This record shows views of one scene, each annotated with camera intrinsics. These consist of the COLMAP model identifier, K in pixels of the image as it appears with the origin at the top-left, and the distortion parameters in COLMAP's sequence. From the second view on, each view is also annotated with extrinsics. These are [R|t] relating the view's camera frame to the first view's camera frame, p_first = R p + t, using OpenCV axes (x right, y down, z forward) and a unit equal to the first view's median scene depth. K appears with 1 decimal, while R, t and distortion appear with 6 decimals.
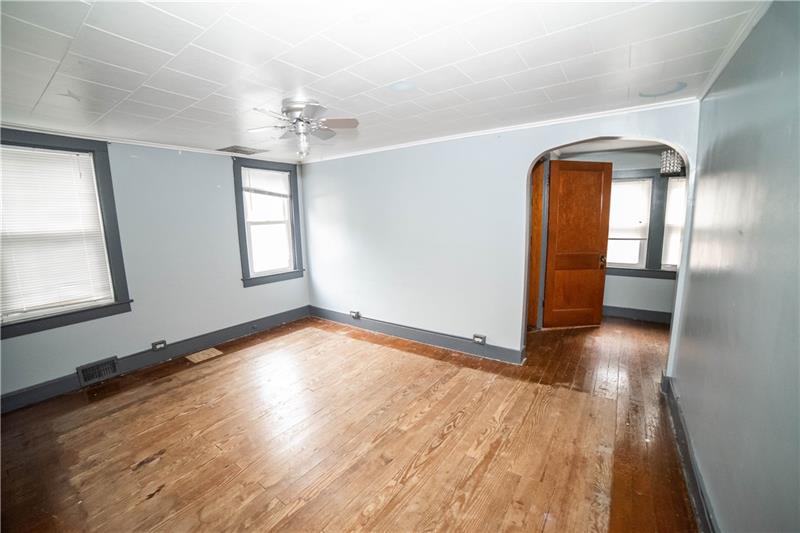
lens RADIAL K [[324.6, 0, 398.5], [0, 324.6, 266.8], [0, 0, 1]] dist [-0.106326, 0.036502]
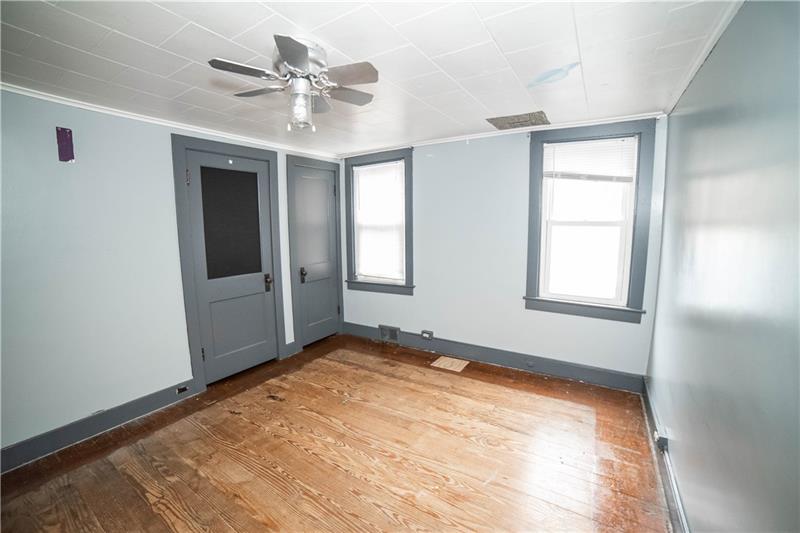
lens RADIAL K [[333.9, 0, 400.0], [0, 333.9, 266.5], [0, 0, 1]] dist [-0.115898, 0.041014]
pose [[0.059132, 0.153117, -0.986437, 0.301410], [-0.148821, 0.978476, 0.142960, -0.121549], [0.987095, 0.138349, 0.080646, 0.792890]]
